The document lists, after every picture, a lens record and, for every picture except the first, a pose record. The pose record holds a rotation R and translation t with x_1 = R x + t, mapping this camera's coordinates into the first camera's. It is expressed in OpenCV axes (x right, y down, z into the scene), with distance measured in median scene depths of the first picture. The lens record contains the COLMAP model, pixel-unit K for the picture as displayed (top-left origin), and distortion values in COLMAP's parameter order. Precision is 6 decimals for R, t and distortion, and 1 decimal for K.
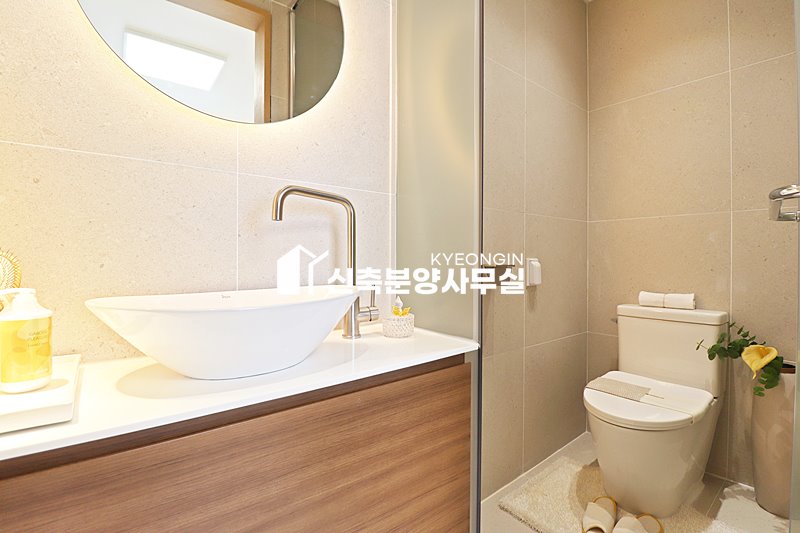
lens RADIAL K [[369.6, 0, 403.8], [0, 369.6, 261.9], [0, 0, 1]] dist [0.000369, -0.010821]
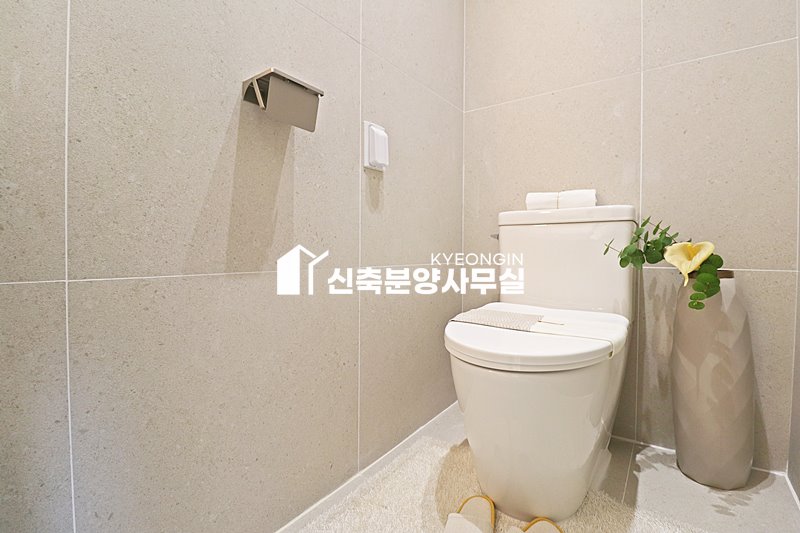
lens RADIAL K [[369.6, 0, 403.8], [0, 369.6, 261.9], [0, 0, 1]] dist [0.000369, -0.010821]
pose [[0.966165, -0.004529, 0.257886, 0.267450], [-0.000307, 0.999825, 0.018707, 0.237645], [-0.257925, -0.018154, 0.965994, 0.441148]]
